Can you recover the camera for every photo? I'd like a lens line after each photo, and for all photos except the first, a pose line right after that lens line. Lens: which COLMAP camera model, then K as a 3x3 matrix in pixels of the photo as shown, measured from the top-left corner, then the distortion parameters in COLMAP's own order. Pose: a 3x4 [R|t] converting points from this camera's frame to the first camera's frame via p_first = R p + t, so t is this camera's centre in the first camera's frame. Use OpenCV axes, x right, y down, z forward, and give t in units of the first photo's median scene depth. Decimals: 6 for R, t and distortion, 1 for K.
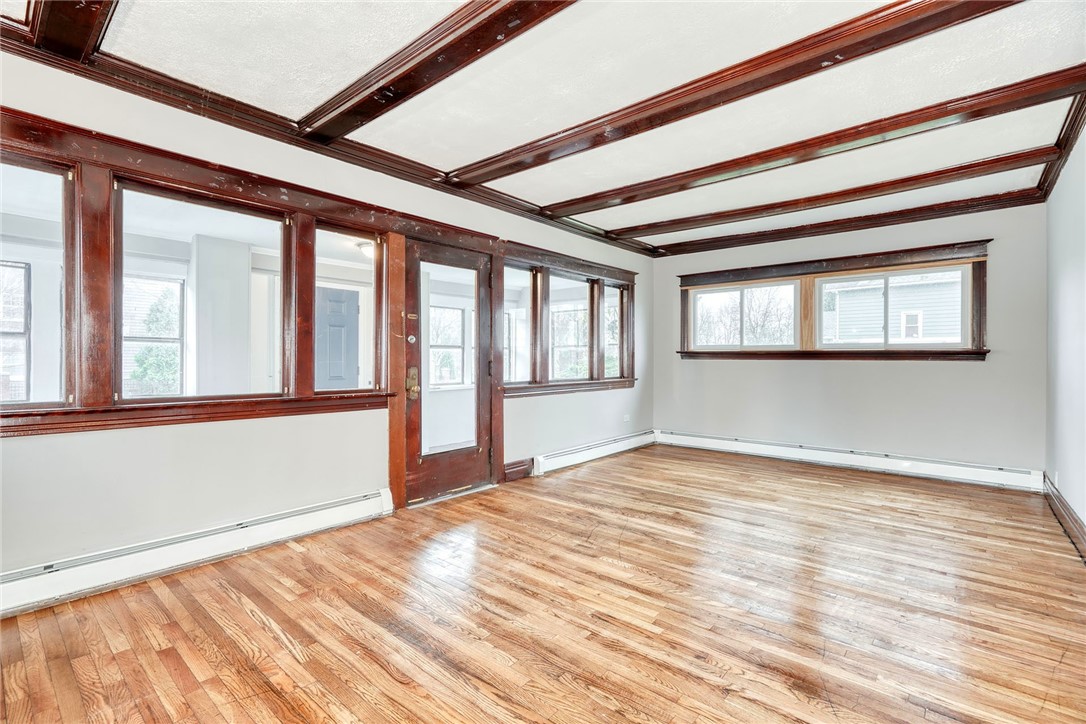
lens RADIAL K [[497.0, 0, 541.6], [0, 497.0, 361.6], [0, 0, 1]] dist [-0.005486, 0.004943]
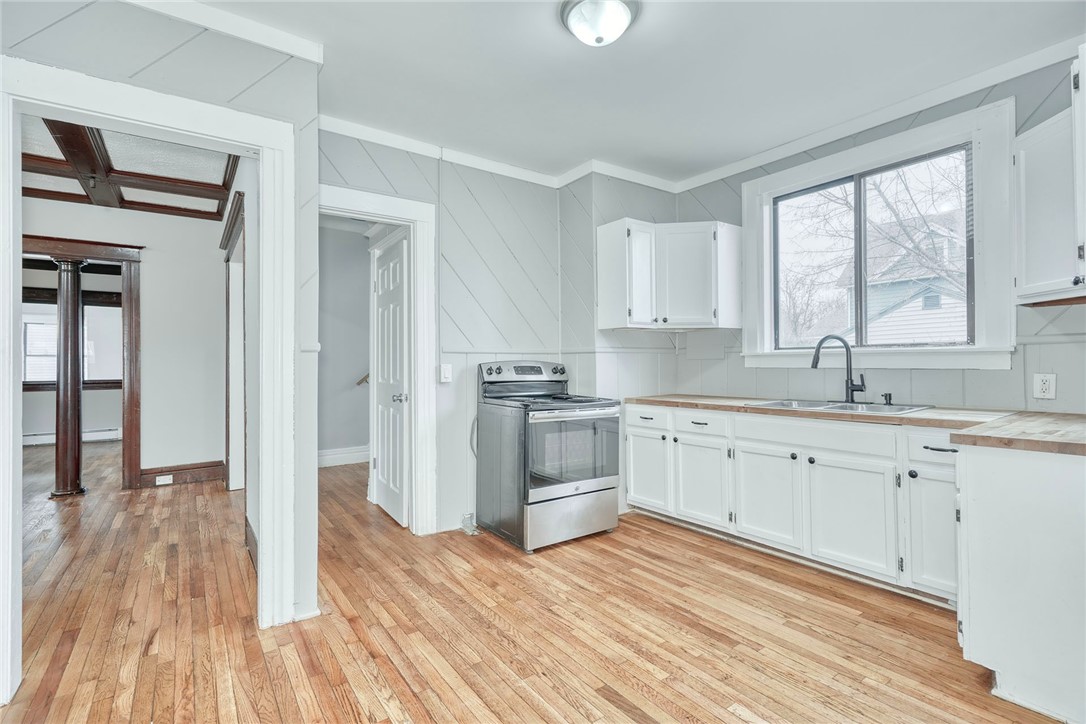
lens RADIAL K [[497.0, 0, 541.6], [0, 497.0, 361.6], [0, 0, 1]] dist [-0.005486, 0.004943]
pose [[0.971727, -0.009913, -0.235899, 1.734449], [0.008527, 0.999940, -0.006893, 0.008967], [0.235954, 0.004687, 0.971753, -0.561207]]
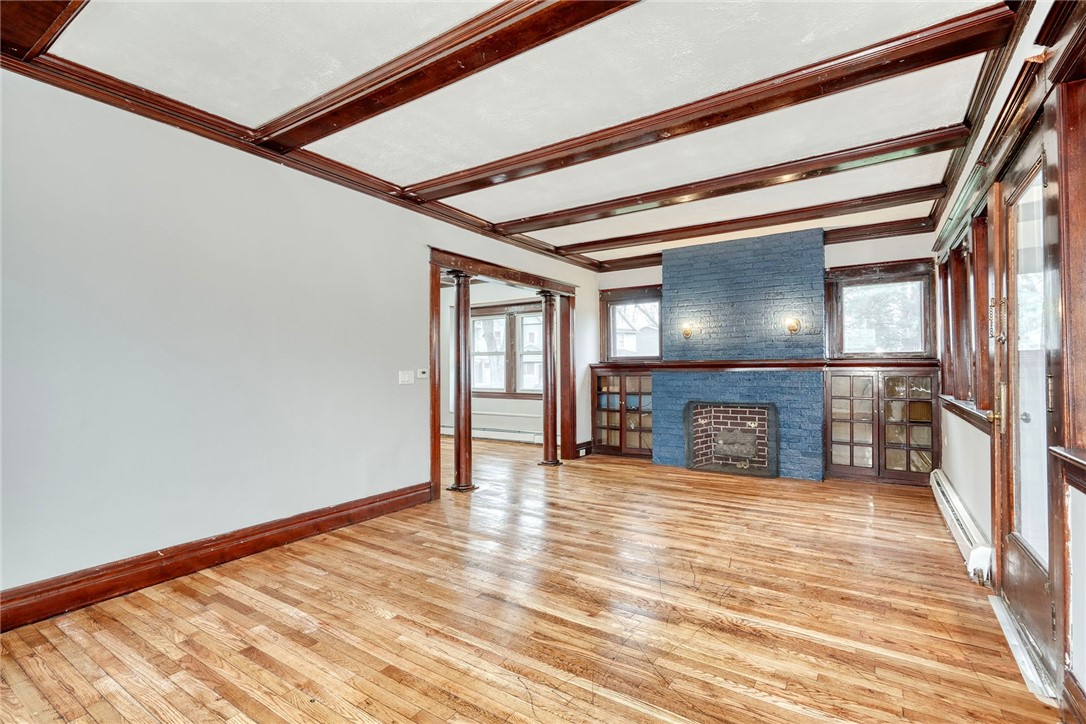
lens RADIAL K [[497.0, 0, 541.6], [0, 497.0, 361.6], [0, 0, 1]] dist [-0.005486, 0.004943]
pose [[-0.992319, -0.000175, -0.123703, 0.390529], [0.001462, 0.999912, -0.013148, -0.006538], [0.123694, -0.013228, -0.992232, 1.524965]]
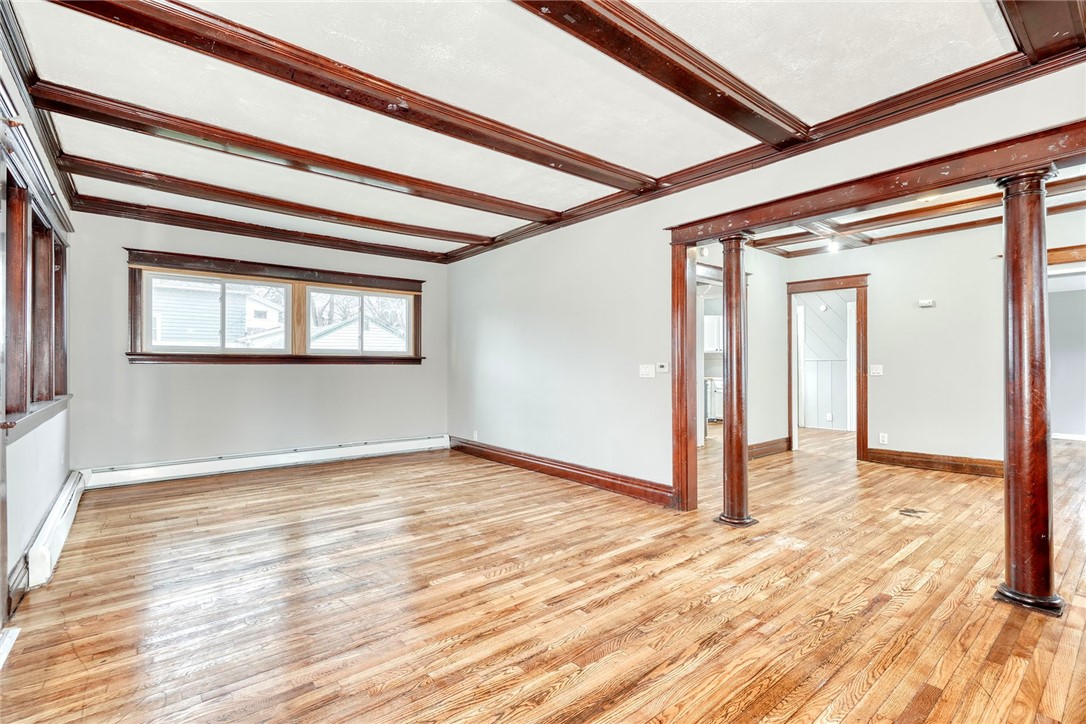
lens RADIAL K [[497.0, 0, 541.6], [0, 497.0, 361.6], [0, 0, 1]] dist [-0.005486, 0.004943]
pose [[0.173700, 0.001882, 0.984797, -0.540806], [0.004503, 0.999986, -0.002705, -0.005255], [-0.984788, 0.004905, 0.173689, 0.471122]]
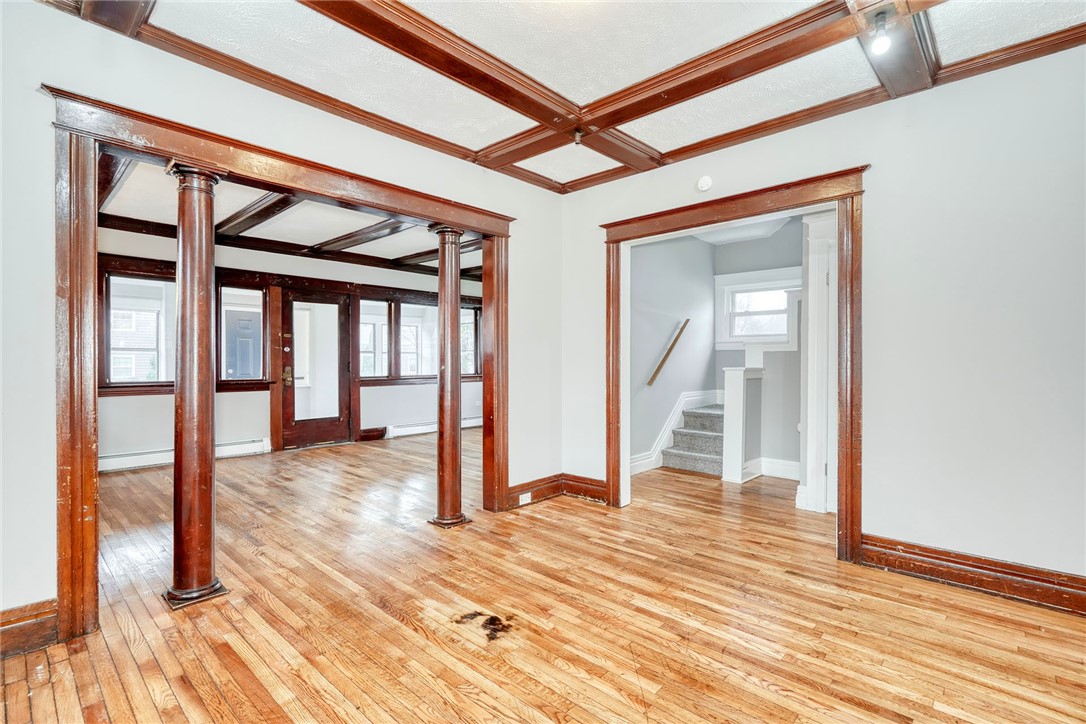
lens RADIAL K [[505.4, 0, 539.4], [0, 505.4, 365.5], [0, 0, 1]] dist [-0.001132, 0.001018]
pose [[0.999195, -0.003171, -0.040002, 0.632777], [0.003360, 0.999984, 0.004655, 0.003409], [0.039987, -0.004786, 0.999189, -0.633841]]
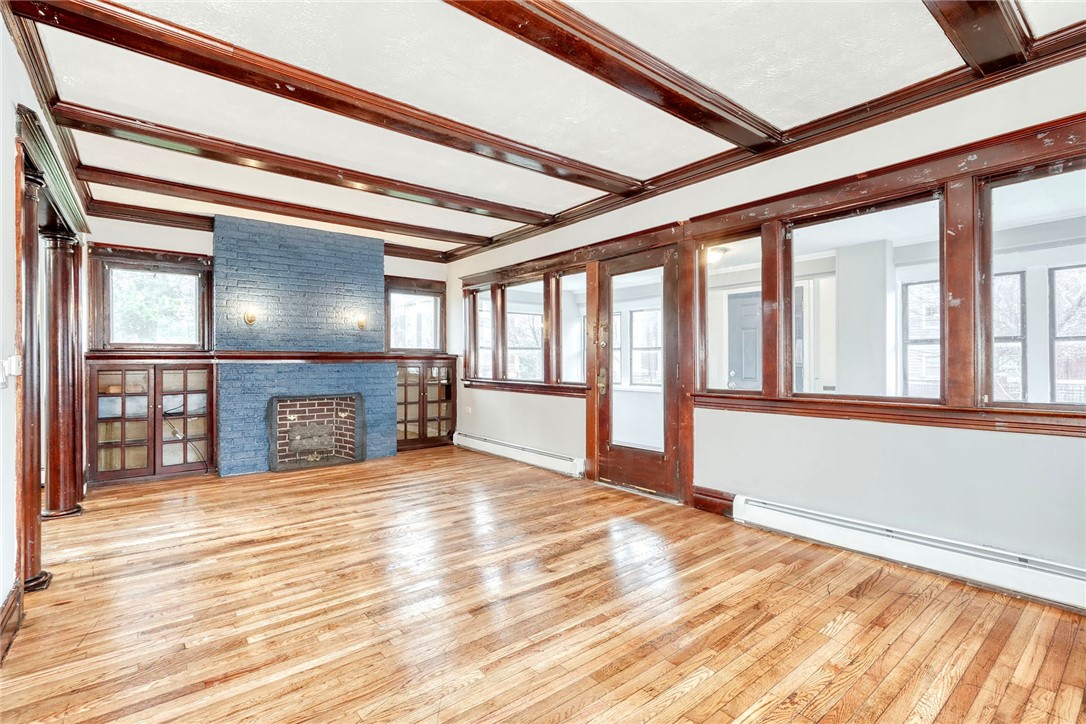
lens RADIAL K [[497.0, 0, 541.6], [0, 497.0, 361.6], [0, 0, 1]] dist [-0.005486, 0.004943]
pose [[-0.184168, -0.002886, -0.982891, 0.933871], [-0.003256, 0.999992, -0.002327, 0.000214], [0.982889, 0.002772, -0.184175, 1.055891]]
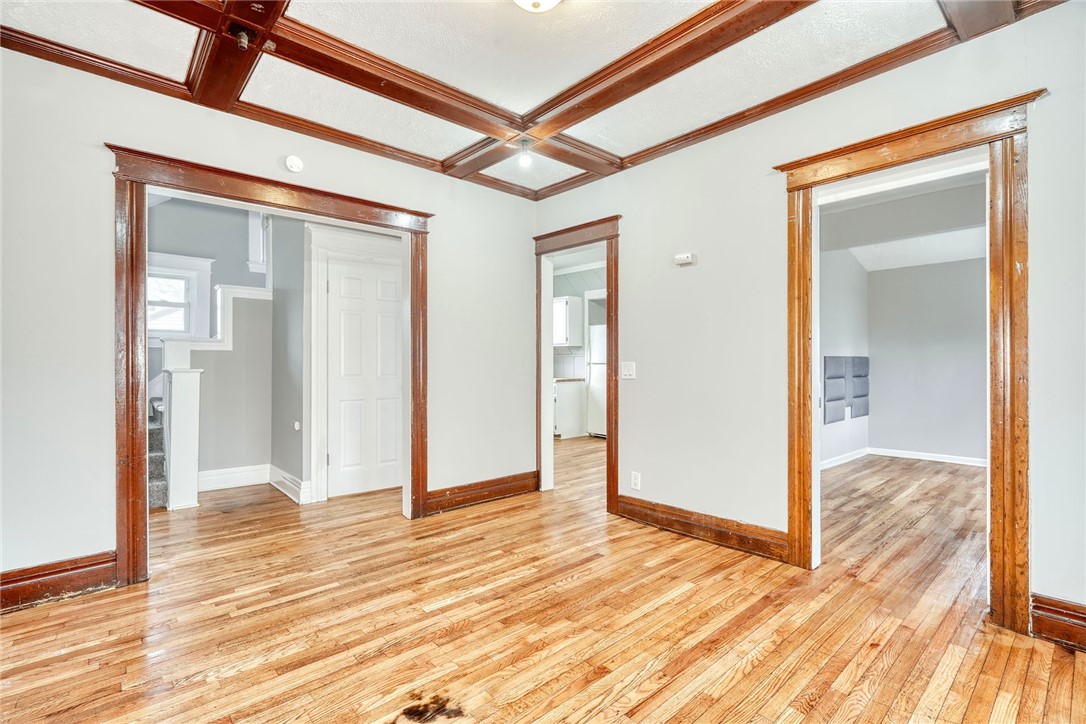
lens RADIAL K [[497.0, 0, 541.6], [0, 497.0, 361.6], [0, 0, 1]] dist [-0.005486, 0.004943]
pose [[0.133563, -0.002817, 0.991036, 0.163165], [0.004127, 0.999989, 0.002286, 0.002113], [-0.991032, 0.003785, 0.133573, -0.227942]]
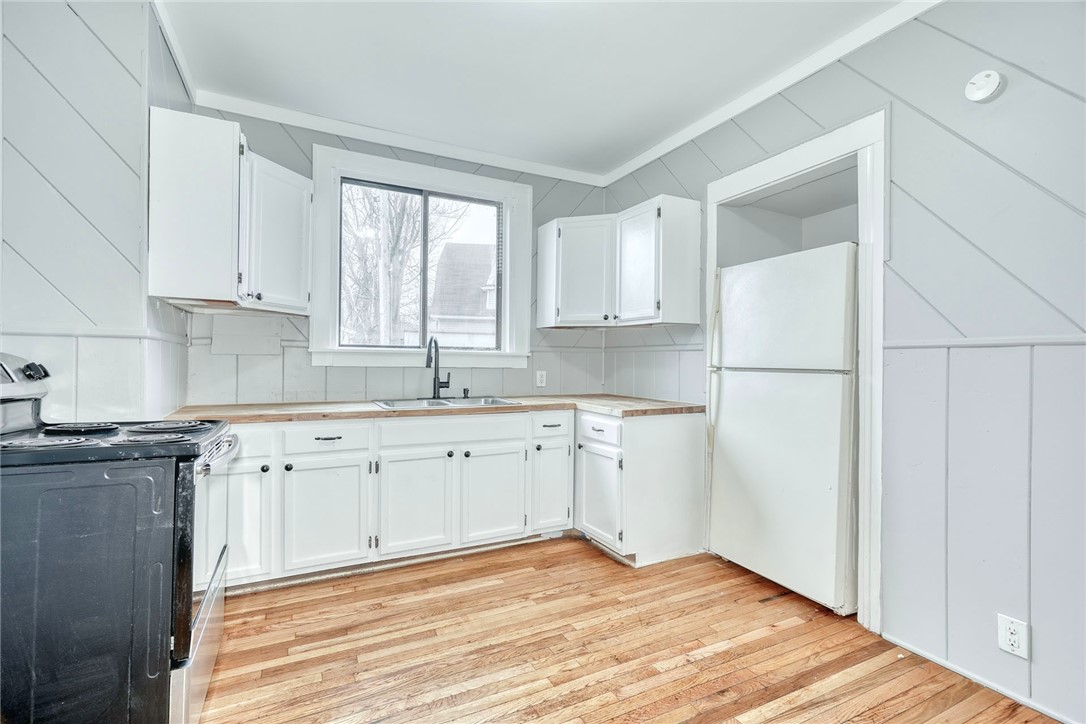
lens RADIAL K [[497.0, 0, 541.6], [0, 497.0, 361.6], [0, 0, 1]] dist [-0.005486, 0.004943]
pose [[0.386921, 0.003131, 0.922108, 1.313099], [-0.007830, 0.999969, -0.000110, 0.007085], [-0.922080, -0.007177, 0.386934, -0.197249]]
